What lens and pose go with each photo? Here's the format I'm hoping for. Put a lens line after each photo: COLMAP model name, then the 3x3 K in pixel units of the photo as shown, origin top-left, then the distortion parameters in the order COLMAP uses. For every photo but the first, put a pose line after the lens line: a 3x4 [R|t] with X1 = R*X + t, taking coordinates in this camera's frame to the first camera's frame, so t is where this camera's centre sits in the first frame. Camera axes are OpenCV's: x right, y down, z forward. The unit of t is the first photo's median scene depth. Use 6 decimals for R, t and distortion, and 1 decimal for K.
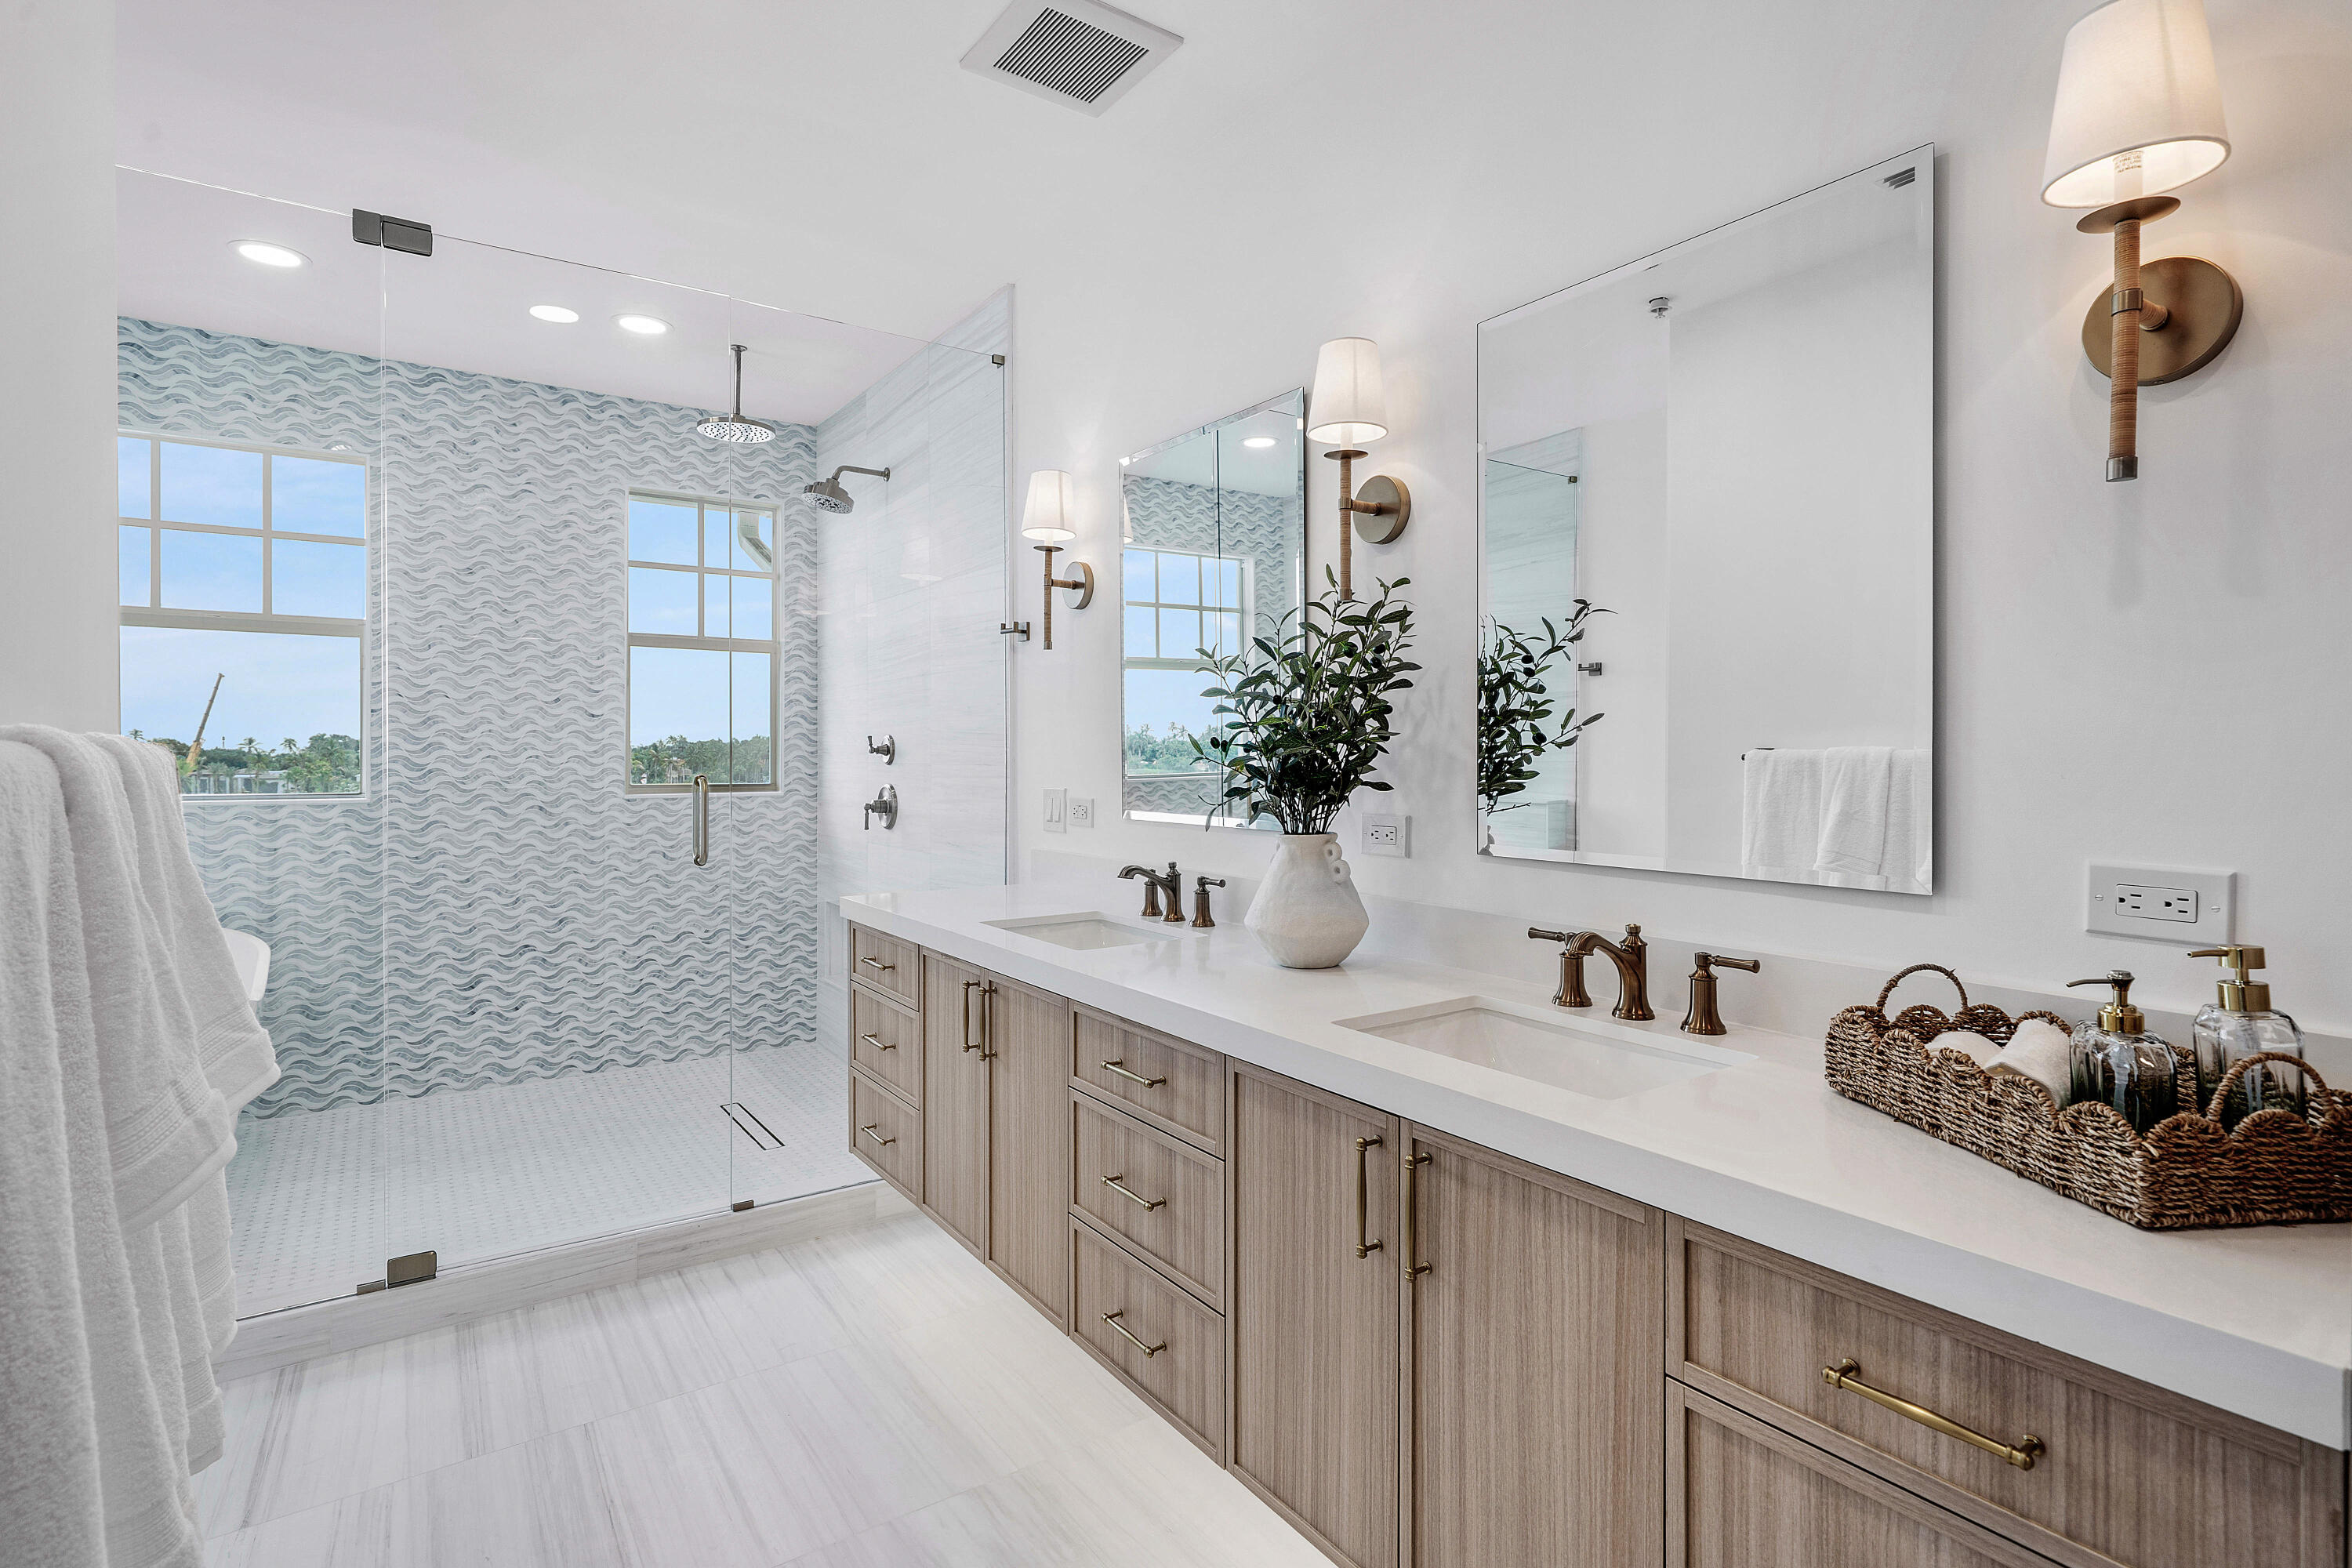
lens RADIAL K [[1206.8, 0, 1162.8], [0, 1206.8, 775.6], [0, 0, 1]] dist [0.000487, 0.000153]
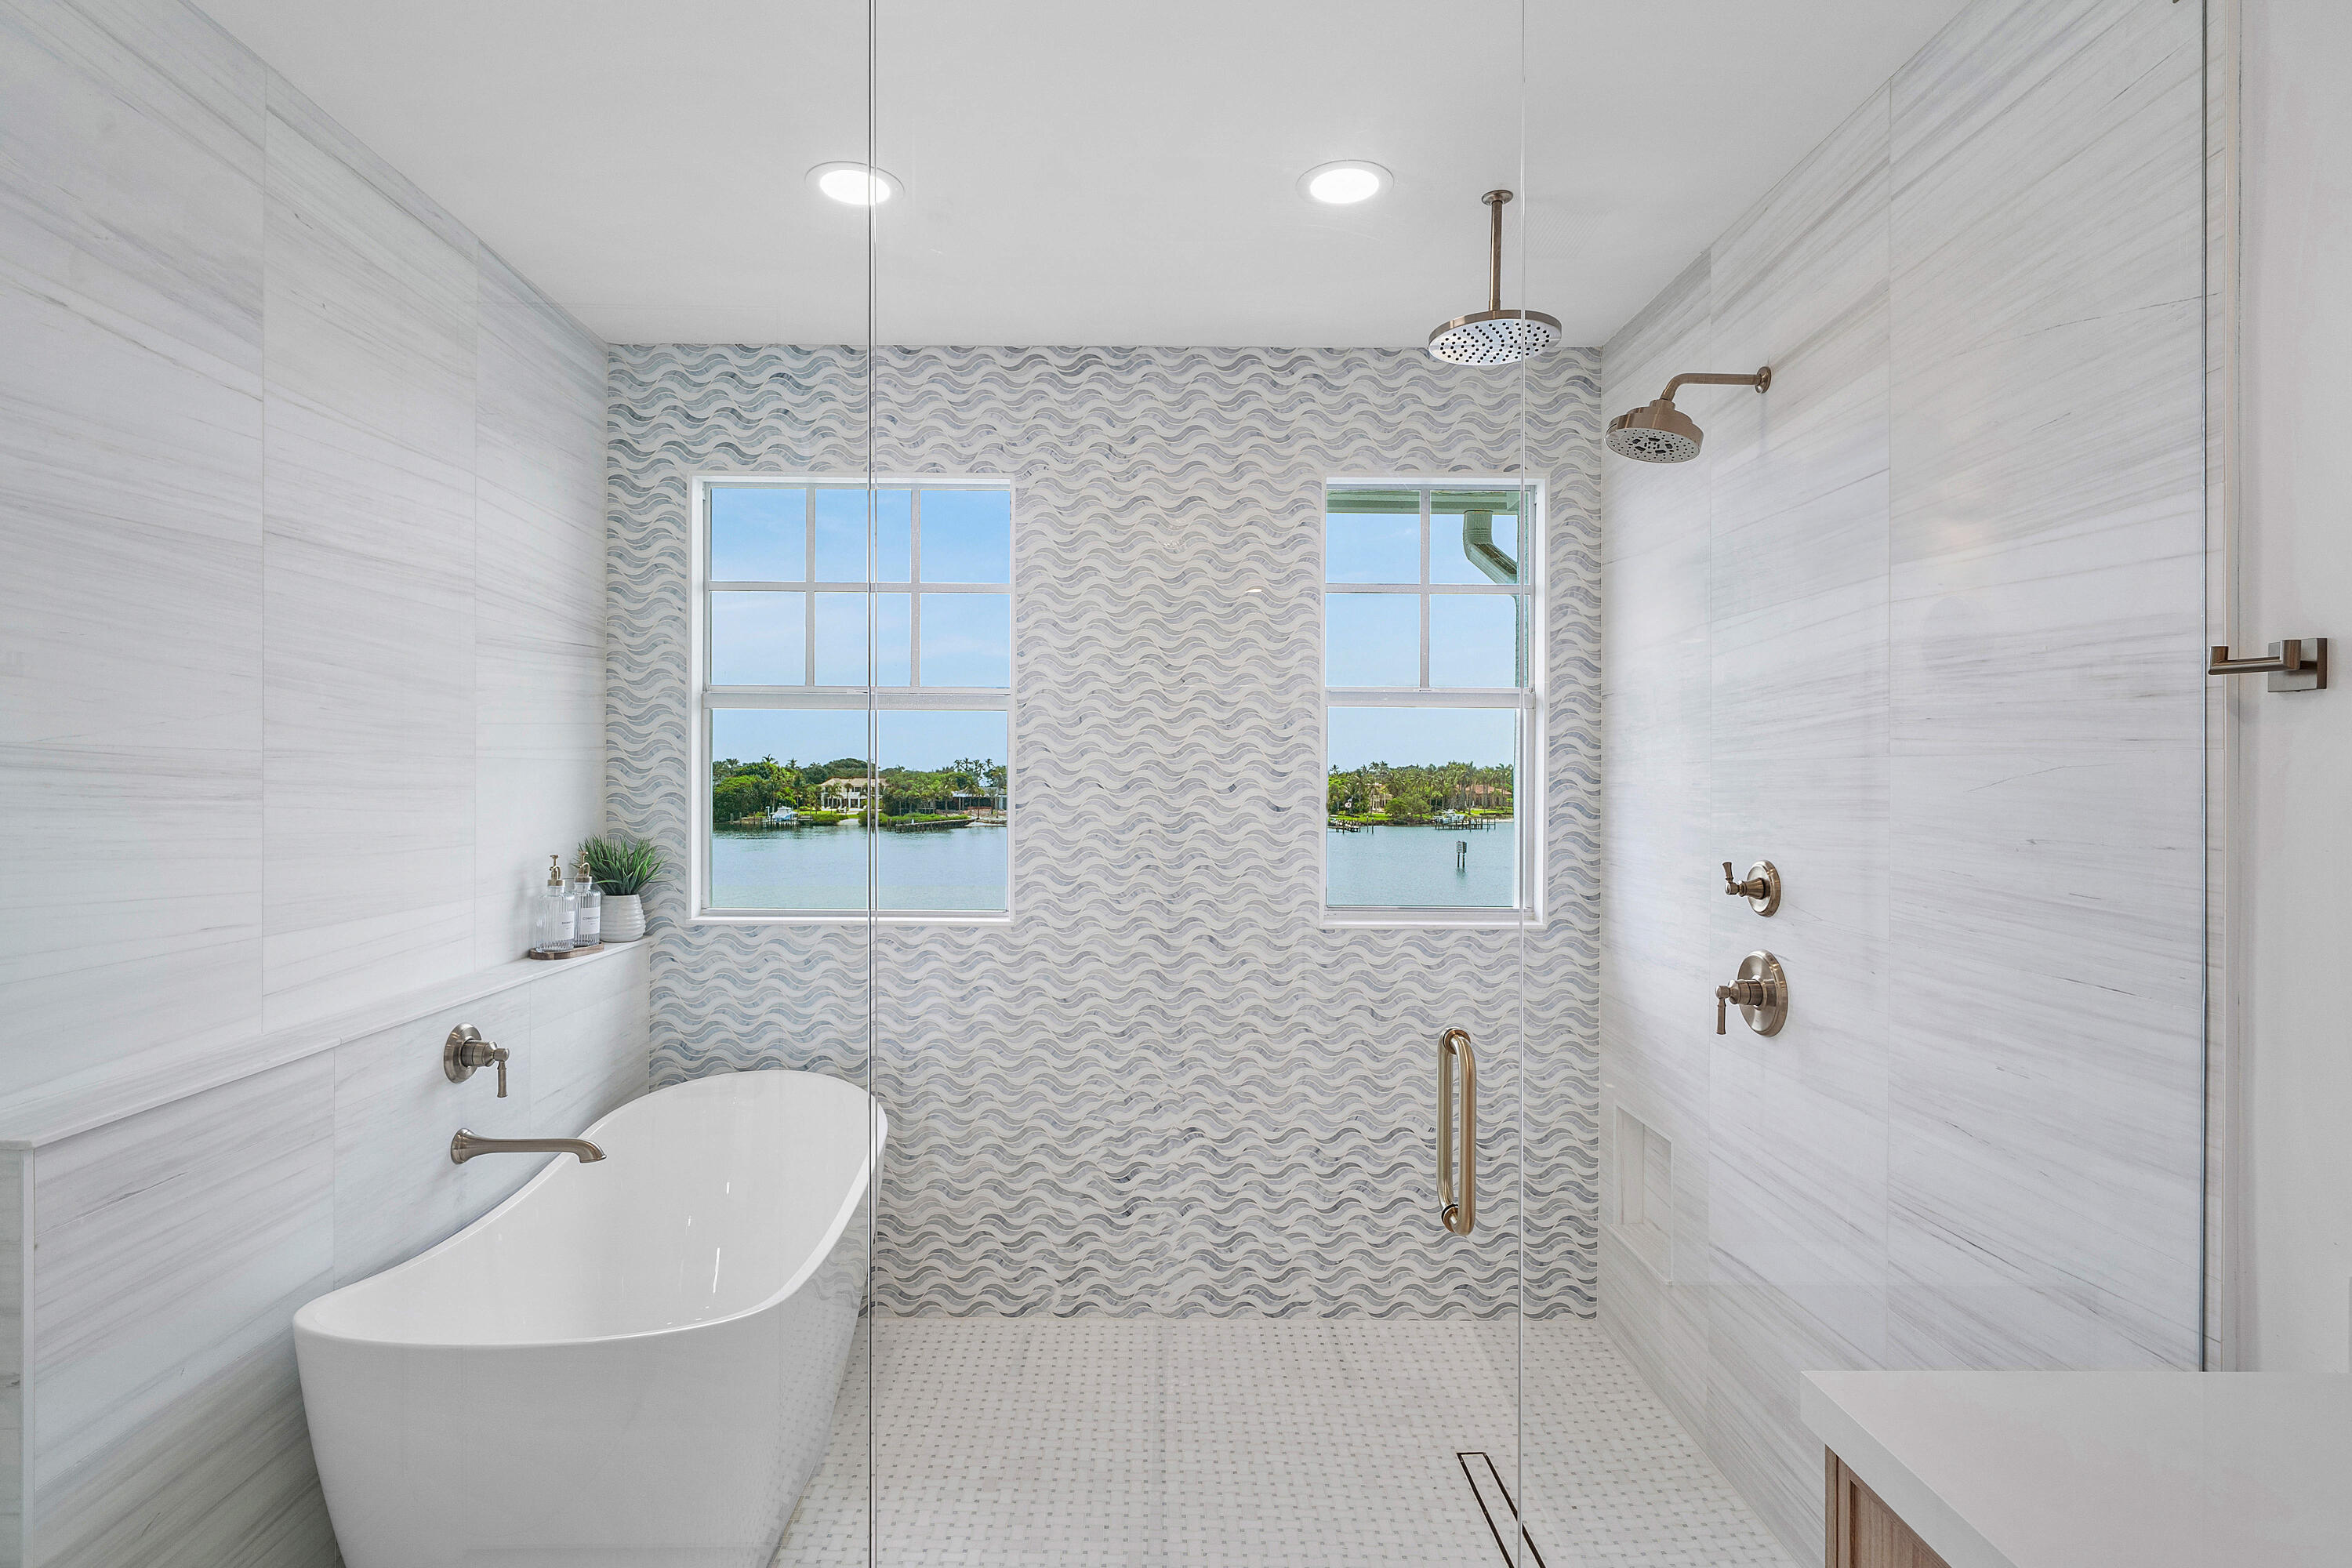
lens RADIAL K [[1206.8, 0, 1169.7], [0, 1206.8, 783.8], [0, 0, 1]] dist [0.000487, 0.000153]
pose [[0.850636, -0.000283, -0.525755, -0.162286], [-0.006027, 0.999929, -0.010290, -0.058291], [0.525720, 0.011922, 0.850574, 0.382706]]
